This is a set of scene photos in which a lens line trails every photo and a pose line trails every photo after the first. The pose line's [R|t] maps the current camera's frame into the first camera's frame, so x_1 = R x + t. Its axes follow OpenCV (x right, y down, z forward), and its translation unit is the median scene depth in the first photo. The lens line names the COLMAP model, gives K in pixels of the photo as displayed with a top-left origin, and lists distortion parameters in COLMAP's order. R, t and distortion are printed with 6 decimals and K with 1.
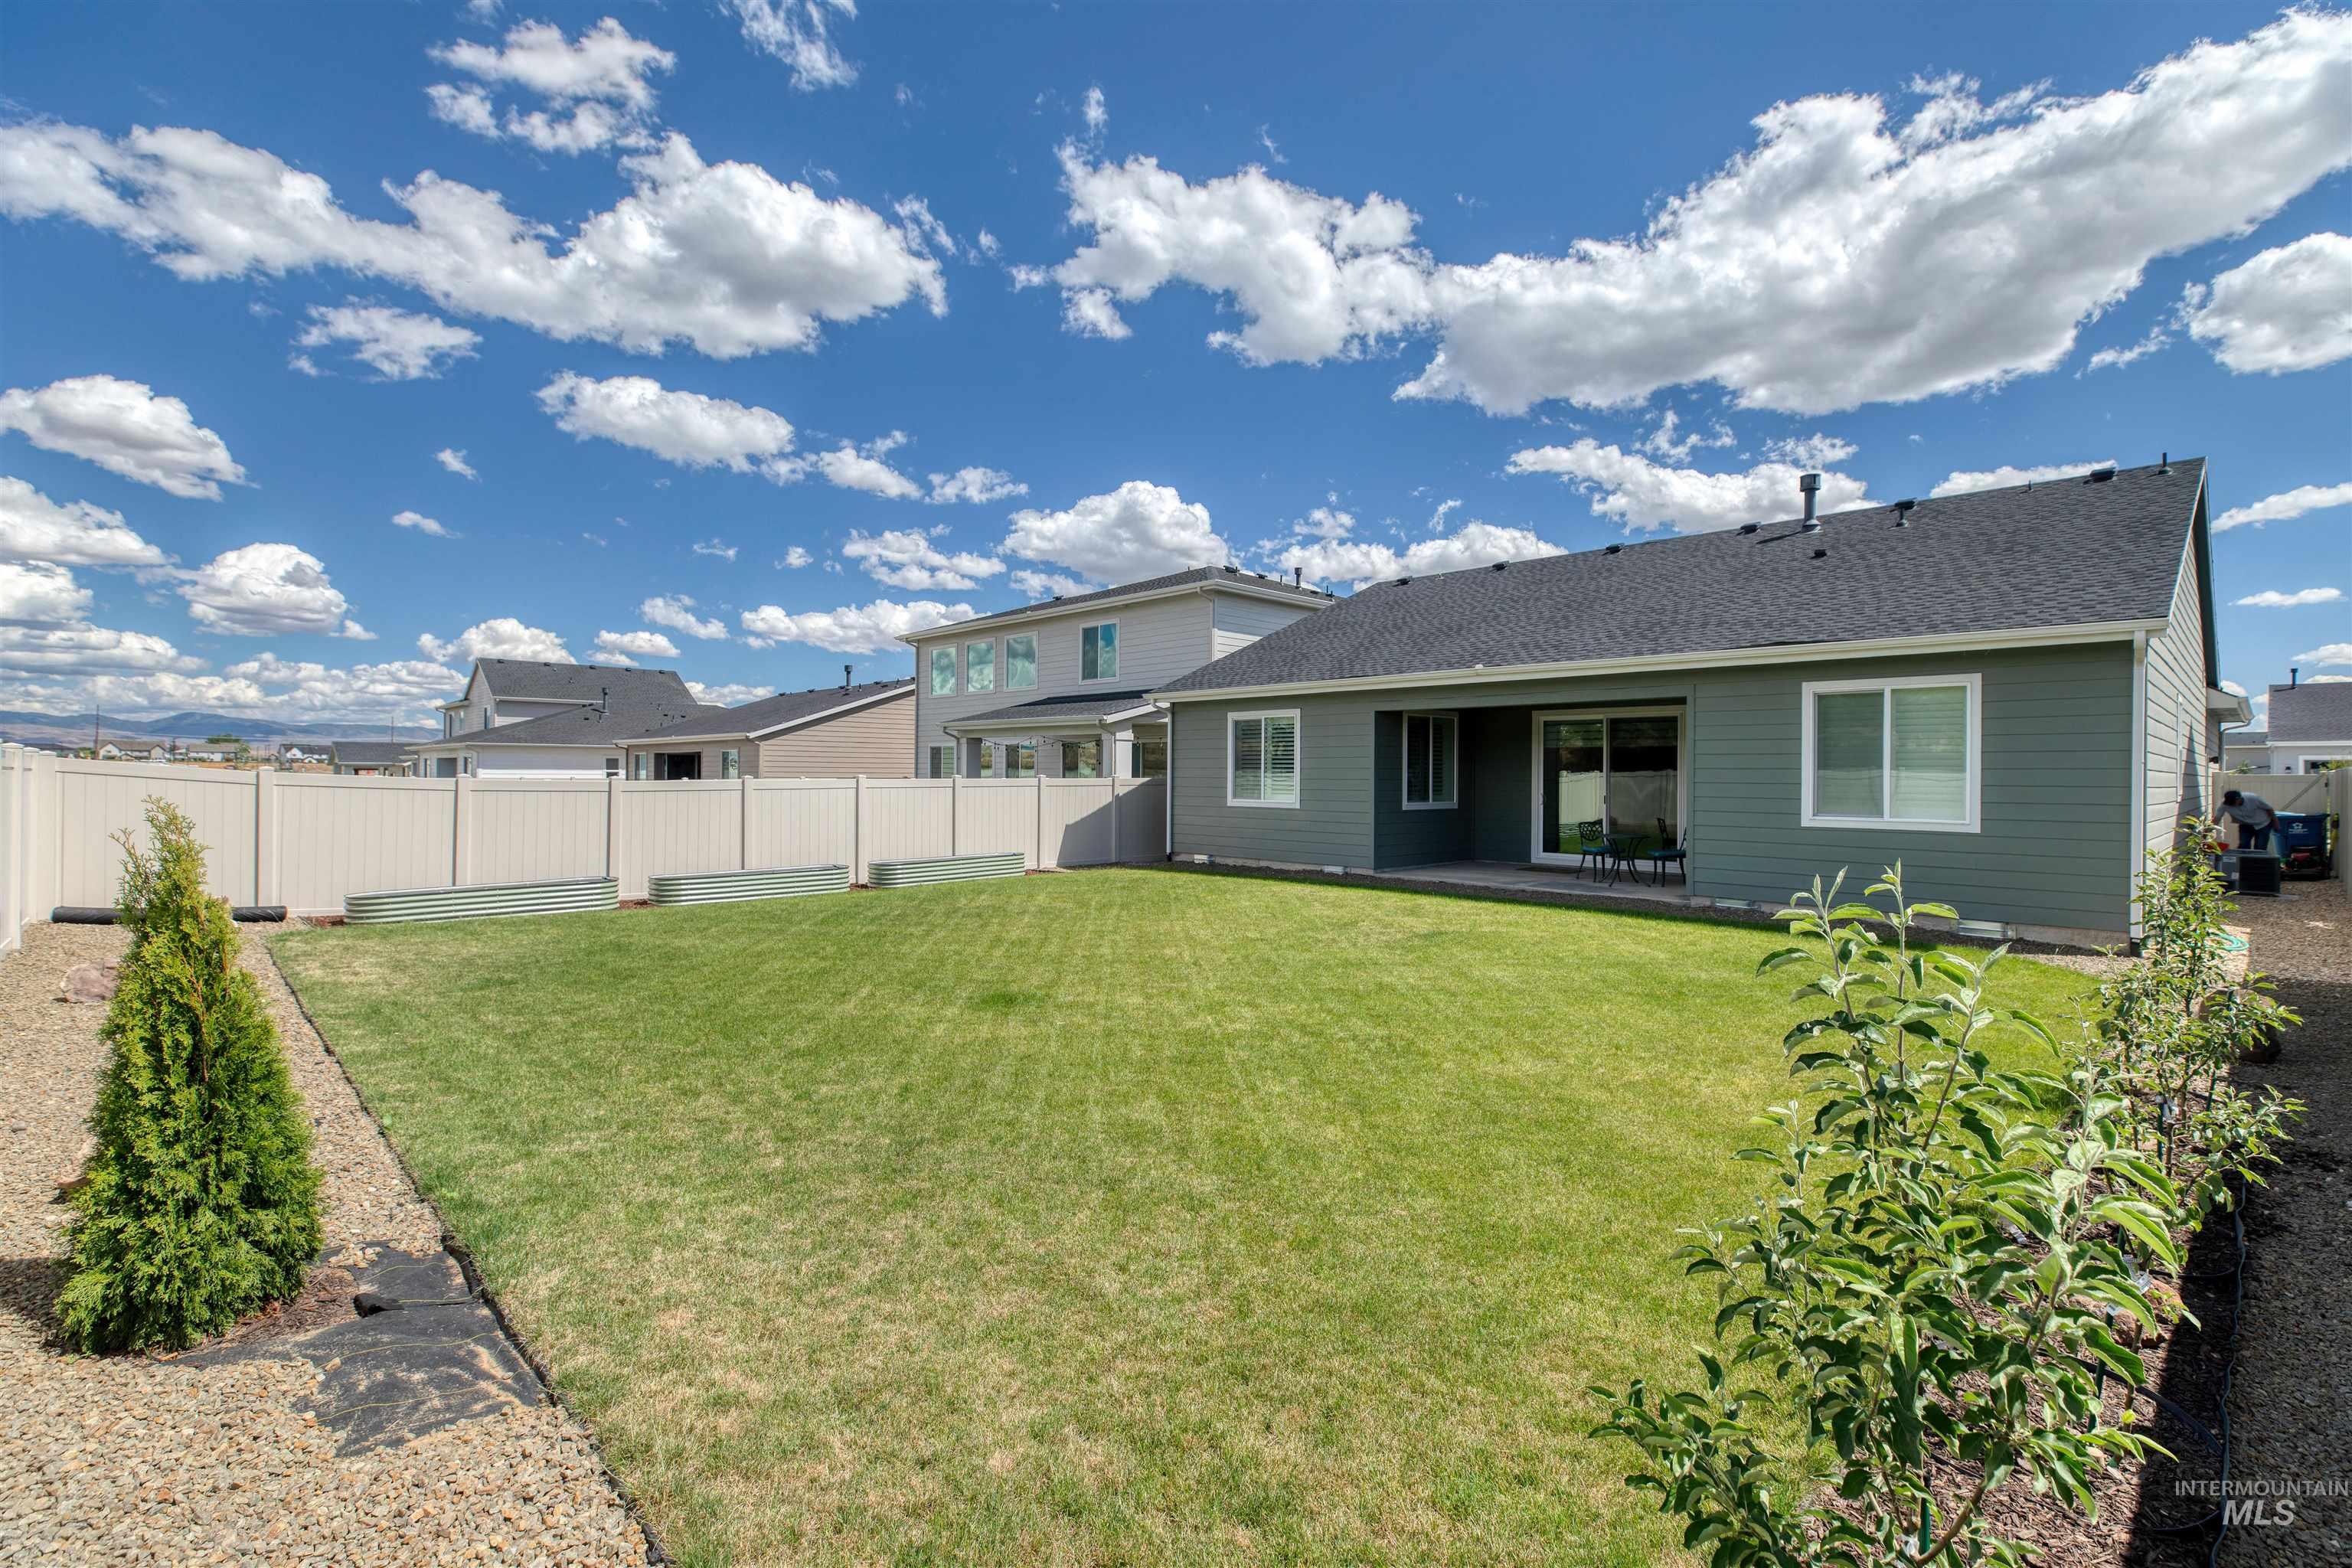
lens RADIAL K [[1051.9, 0, 1176.4], [0, 1051.9, 777.7], [0, 0, 1]] dist [0.006947, -0.001351]
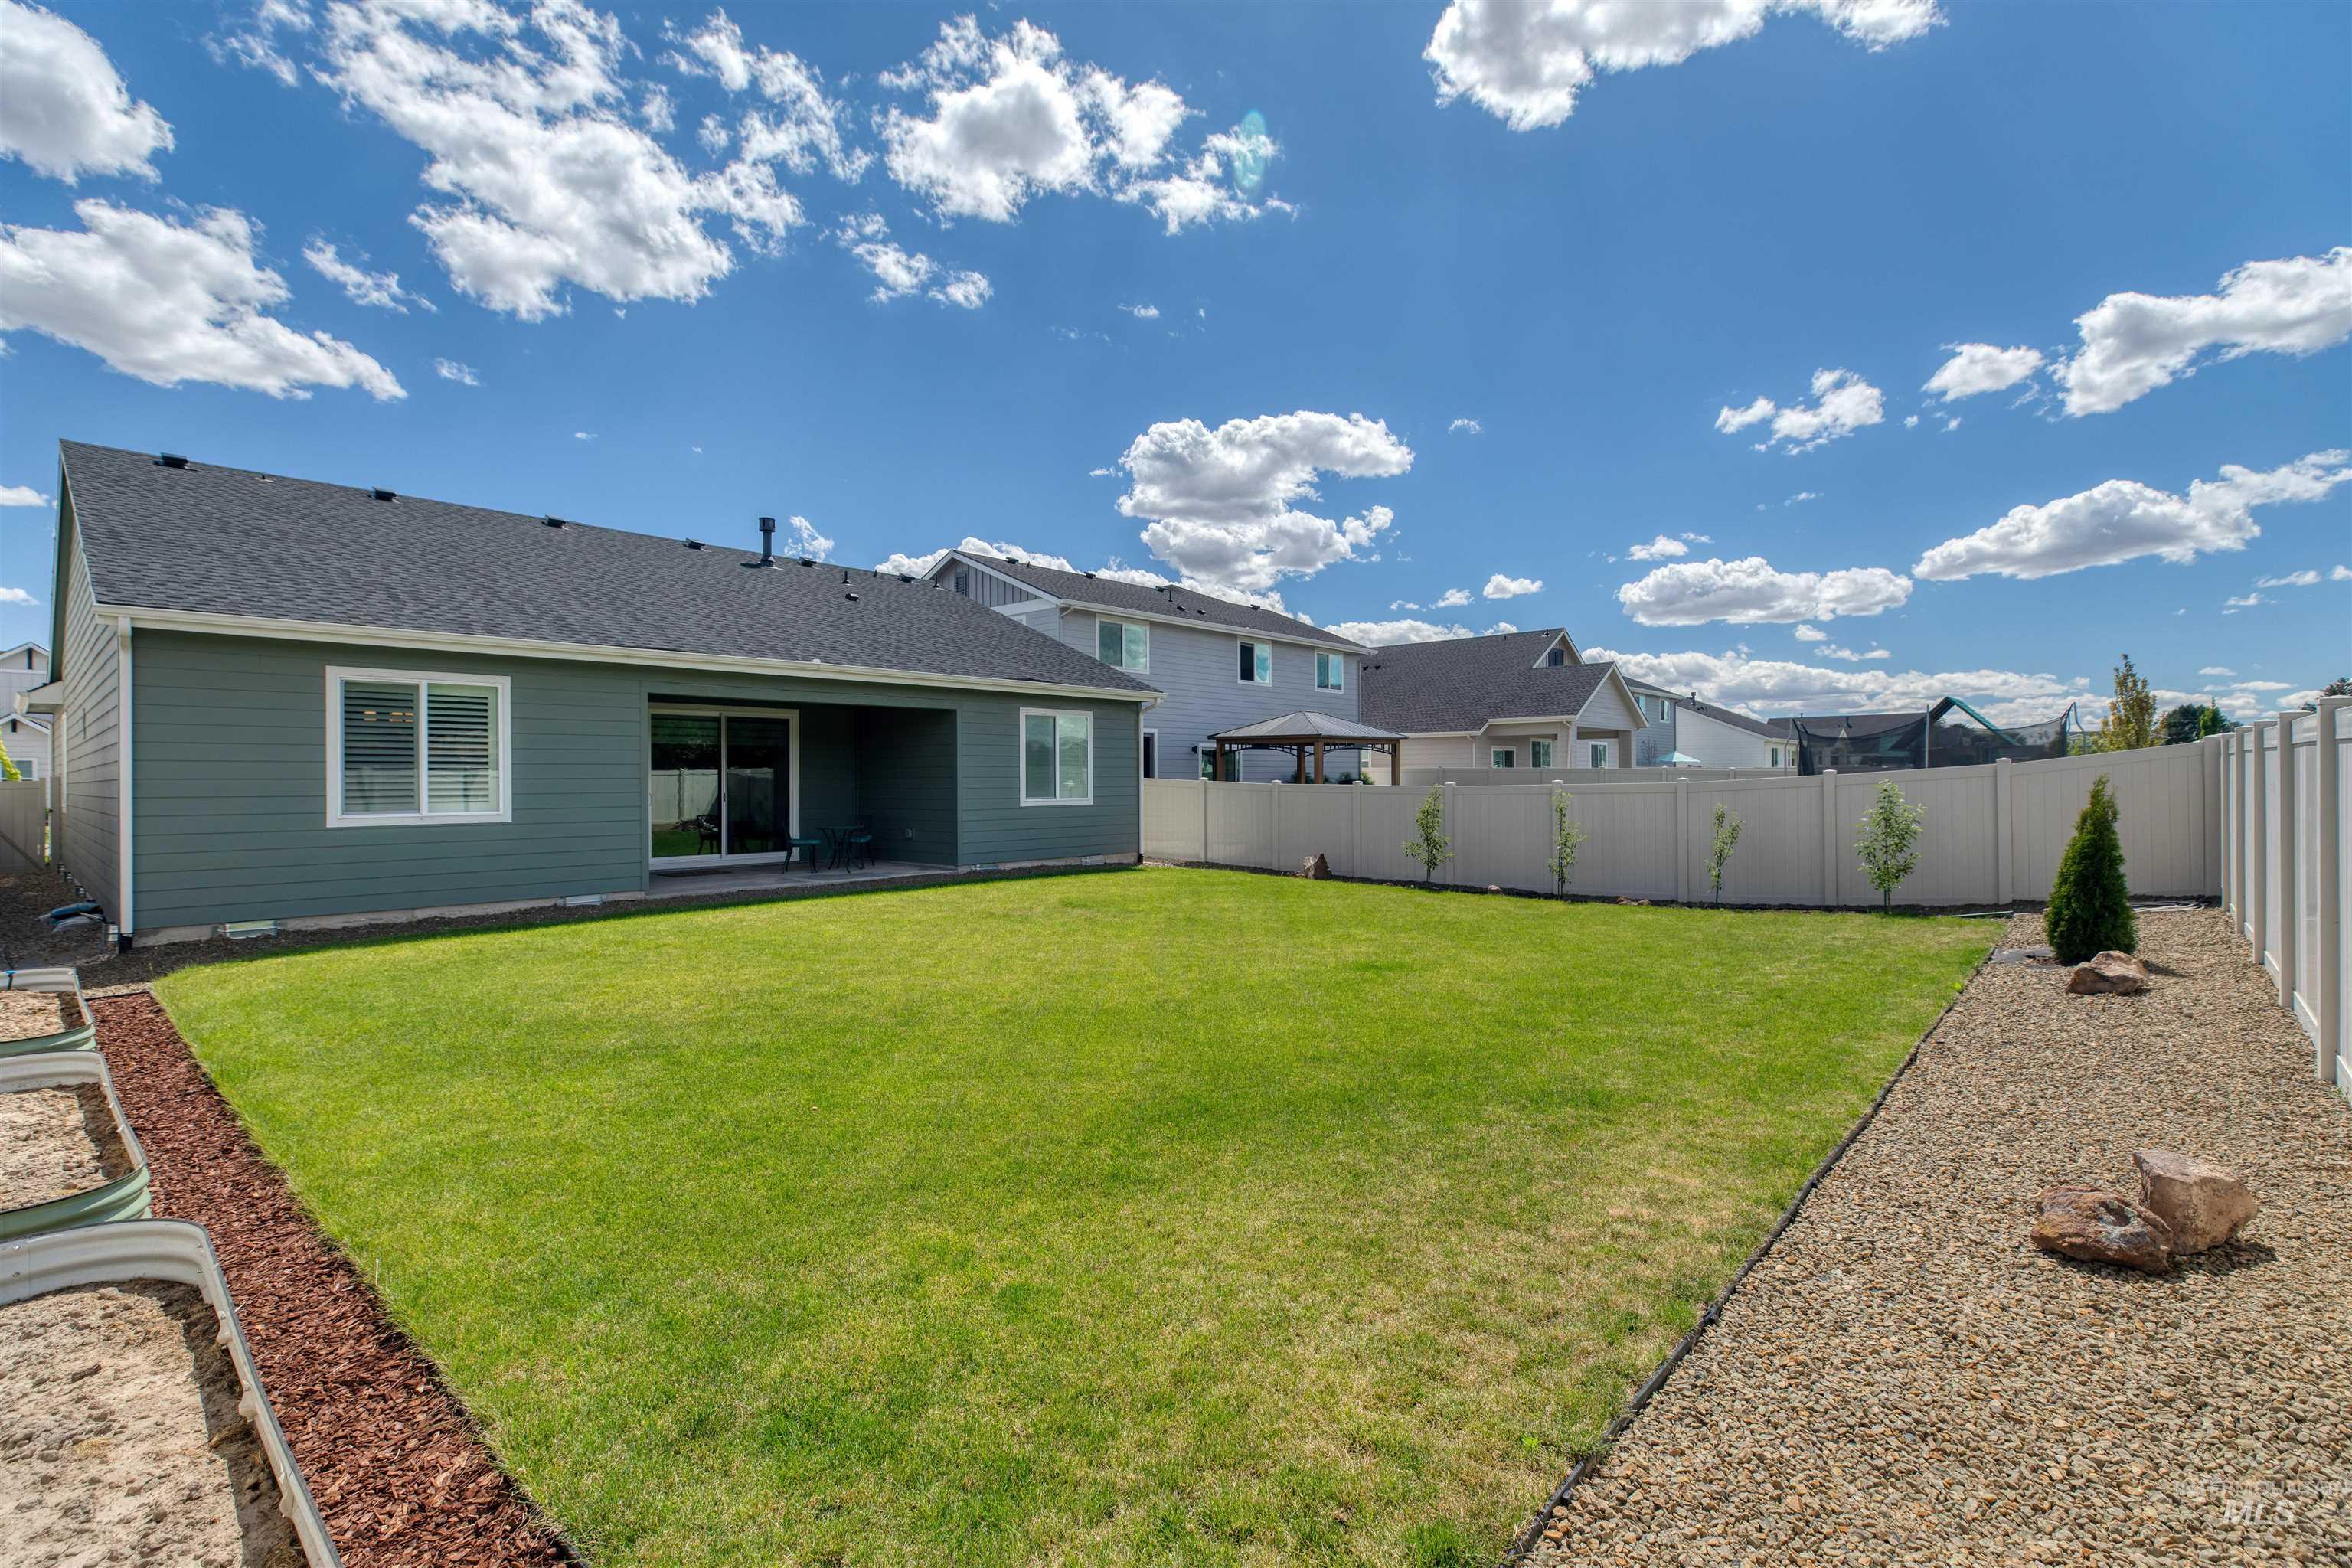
lens RADIAL K [[1051.9, 0, 1165.3], [0, 1051.9, 776.4], [0, 0, 1]] dist [0.006947, -0.001351]
pose [[-0.070200, -0.010337, 0.997479, -0.384025], [0.004055, 0.999935, 0.010647, -0.003906], [-0.997525, 0.004792, -0.070153, 0.396766]]
